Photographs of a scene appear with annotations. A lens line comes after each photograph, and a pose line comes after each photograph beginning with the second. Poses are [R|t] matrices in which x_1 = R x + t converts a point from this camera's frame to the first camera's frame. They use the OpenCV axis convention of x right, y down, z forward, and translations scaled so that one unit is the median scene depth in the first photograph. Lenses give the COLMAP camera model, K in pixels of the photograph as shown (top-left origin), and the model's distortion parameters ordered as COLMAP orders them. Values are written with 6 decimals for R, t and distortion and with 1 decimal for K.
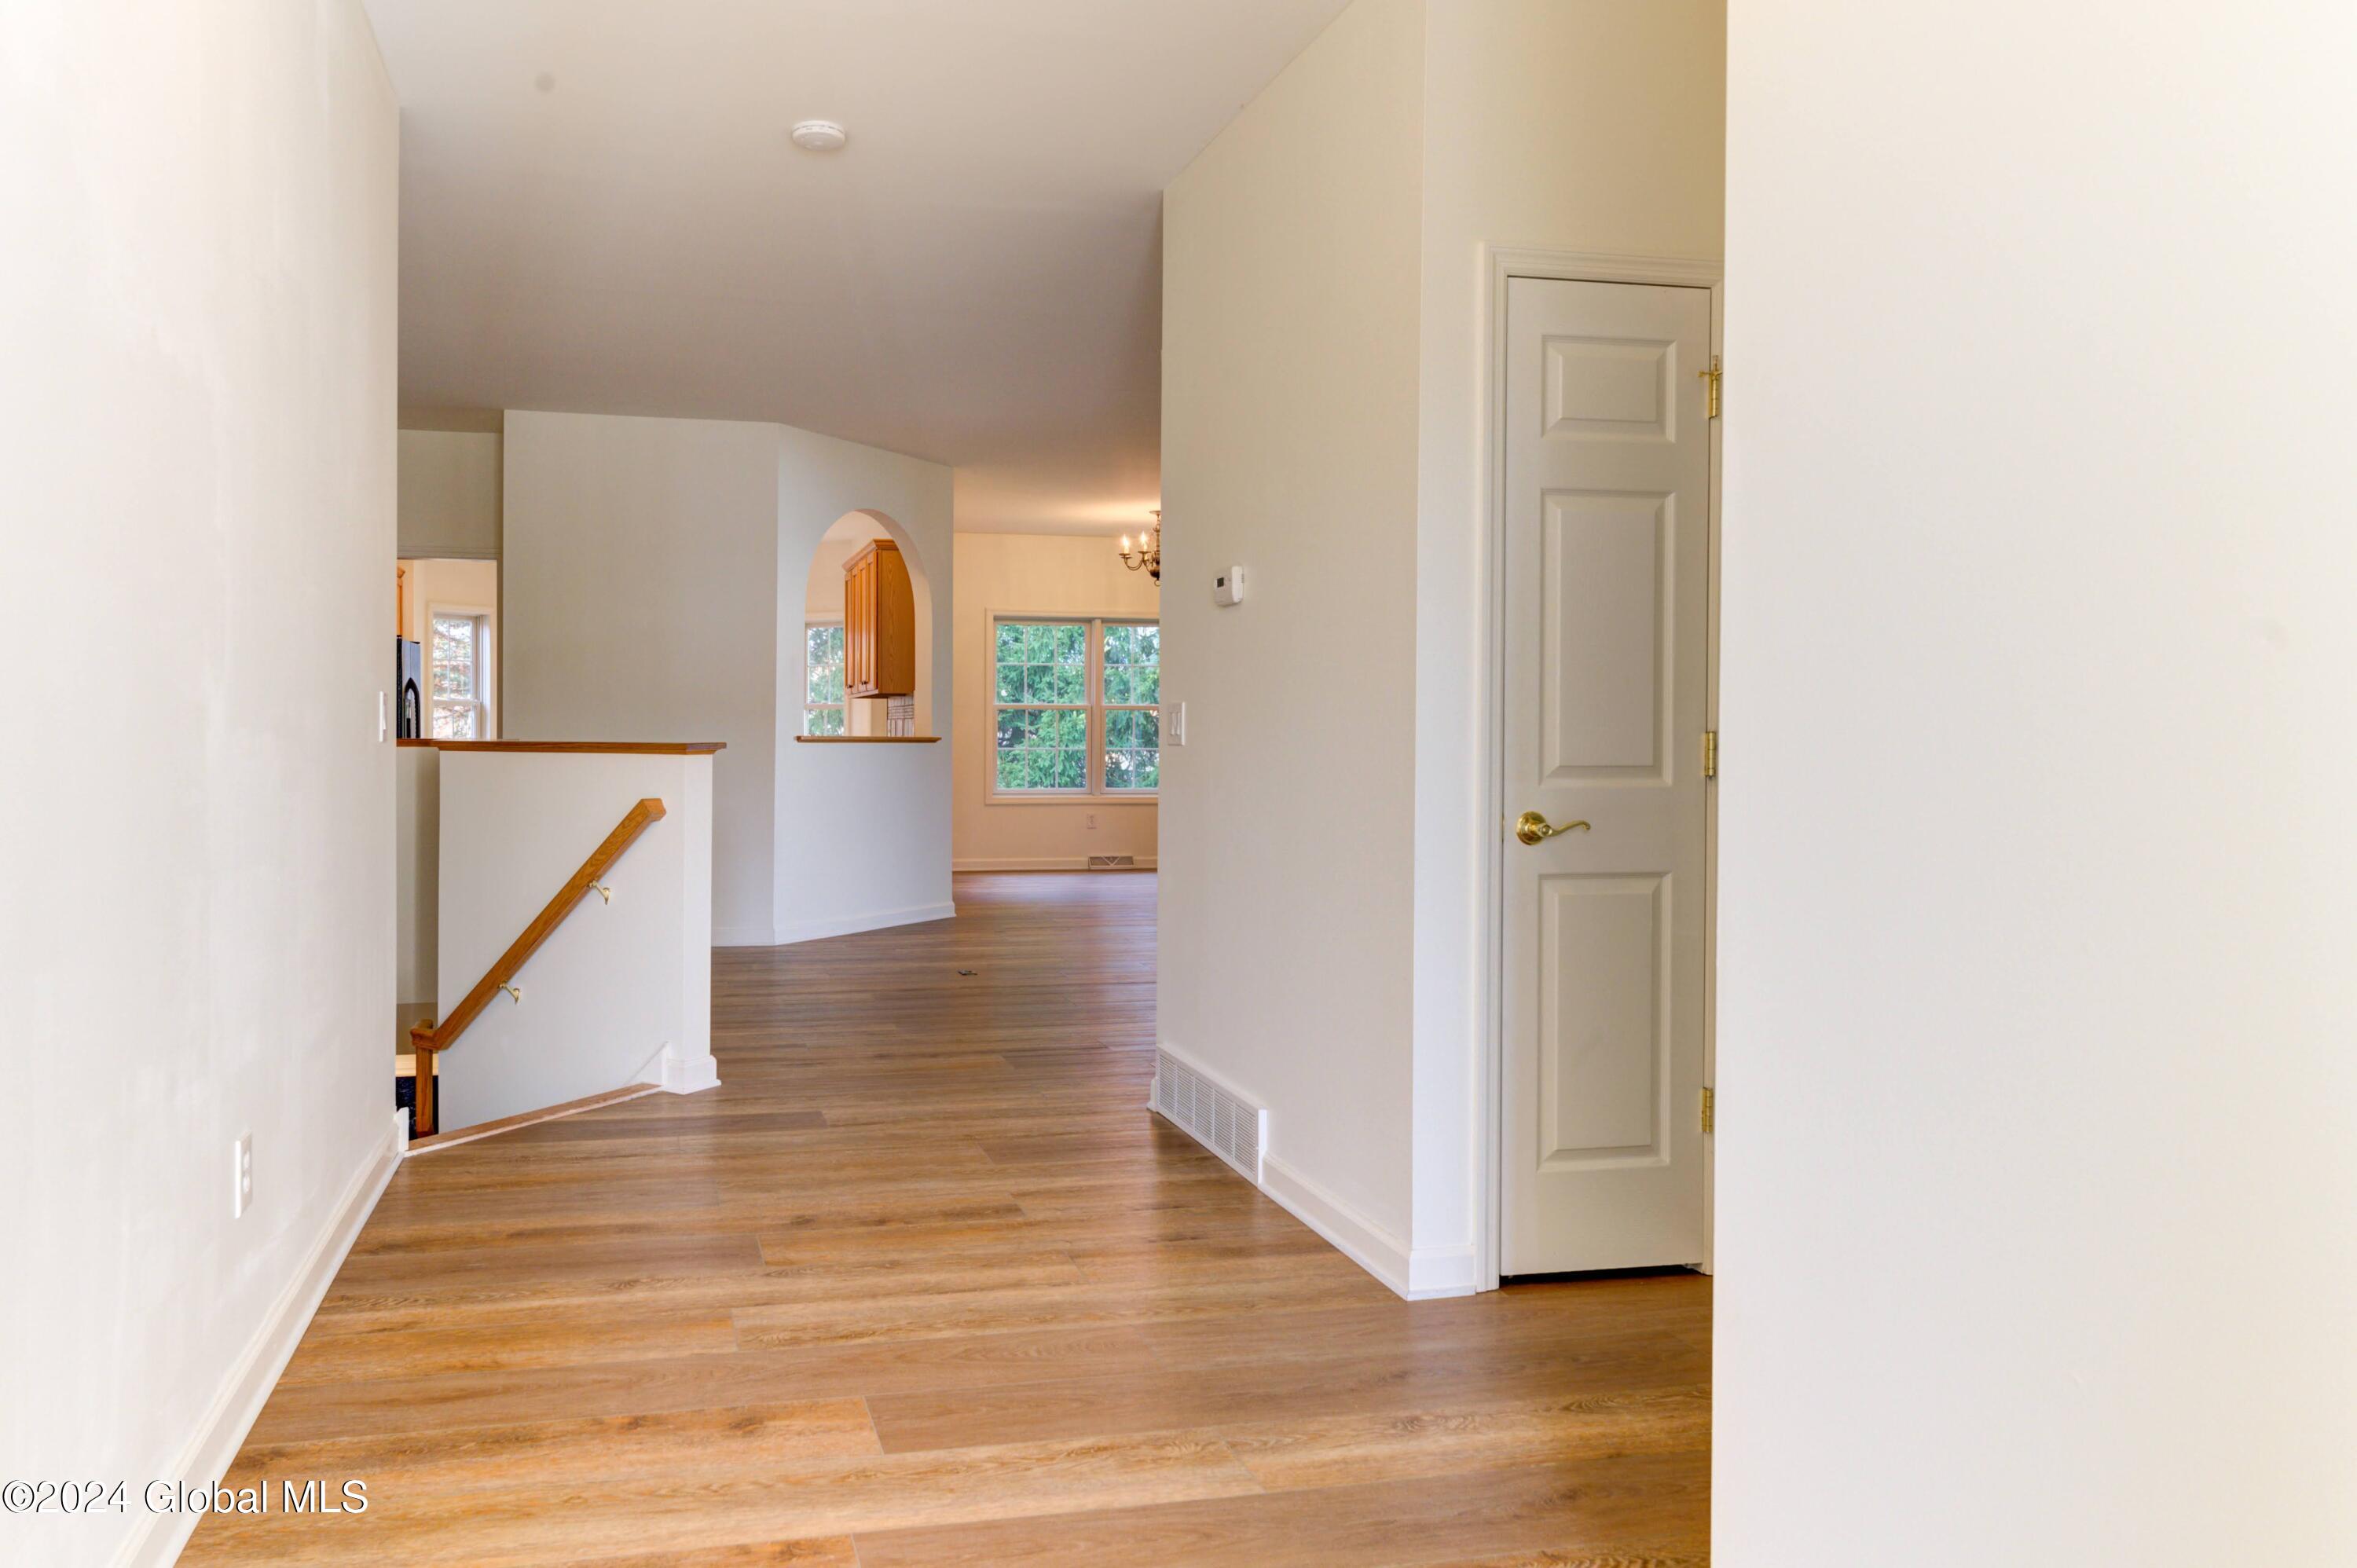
lens RADIAL K [[1822.6, 0, 1089.6], [0, 1822.6, 736.0], [0, 0, 1]] dist [0.002484, -0.002499]
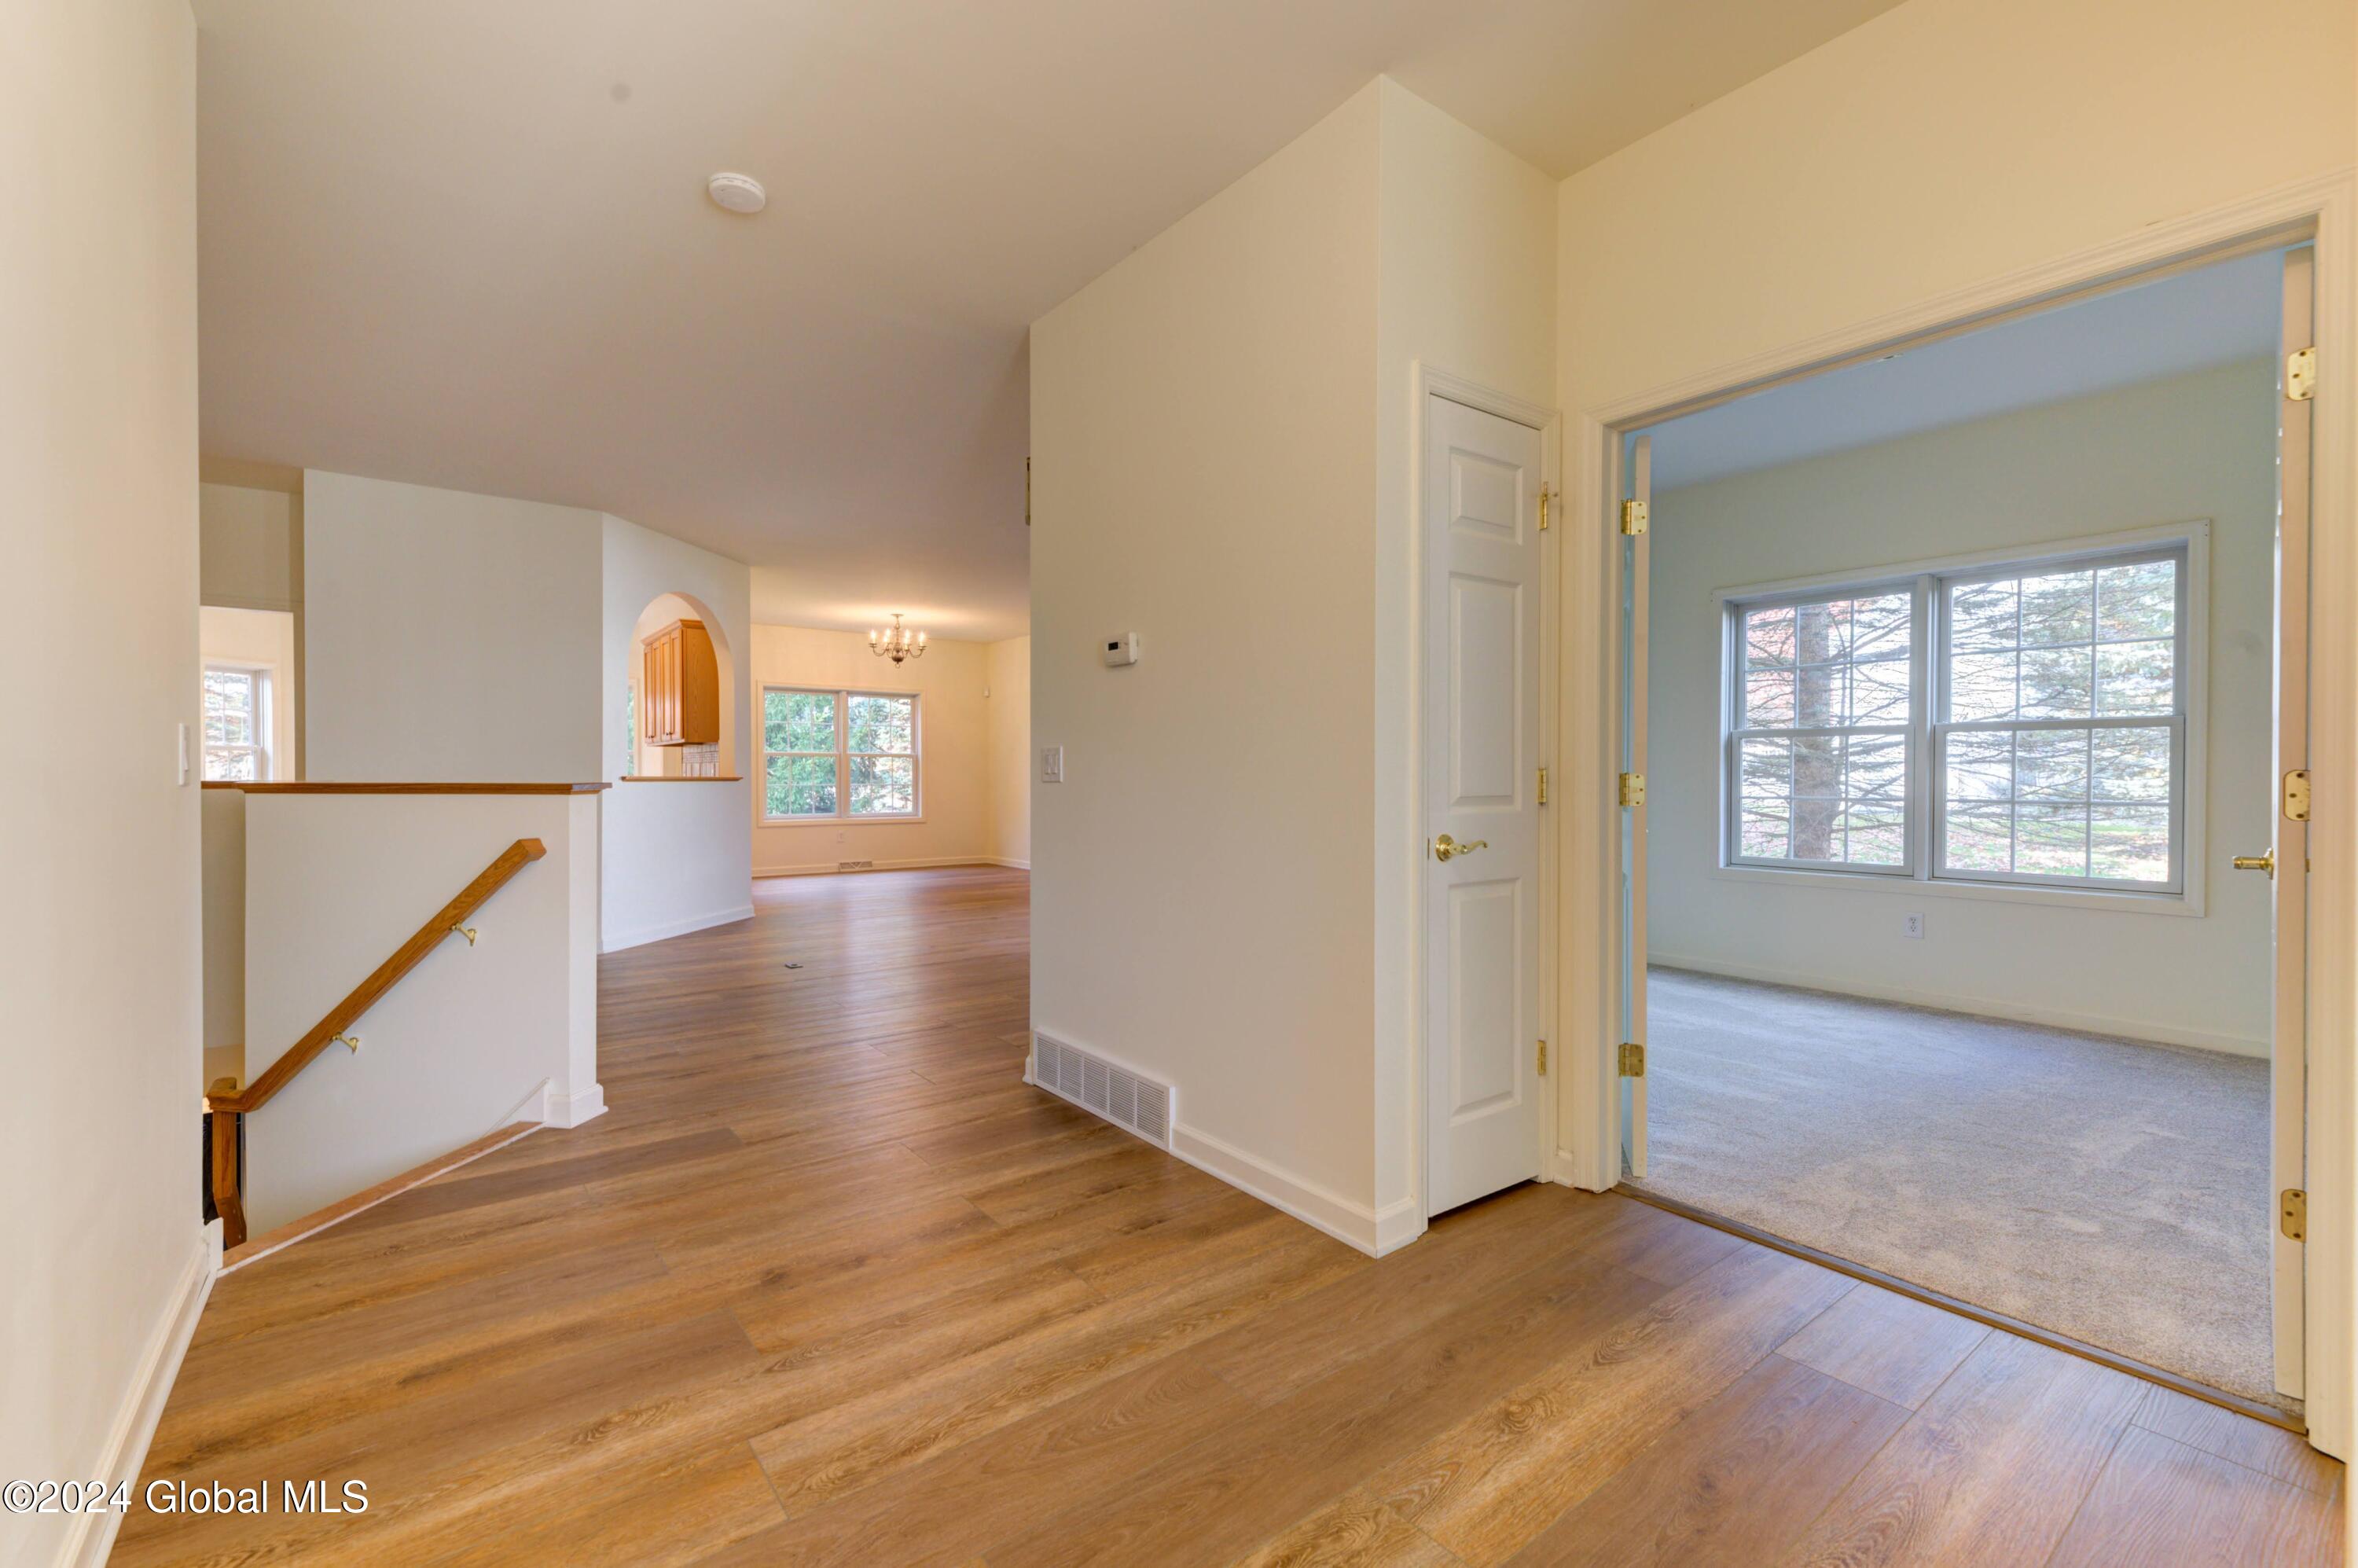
lens RADIAL K [[999.7, 0, 1181.2], [0, 999.7, 780.4], [0, 0, 1]] dist [0.010072, -0.000925]
pose [[0.904510, -0.006388, 0.426406, -0.208166], [0.004387, 0.999974, 0.005673, 0.000621], [-0.426431, -0.003261, 0.904514, 0.474740]]
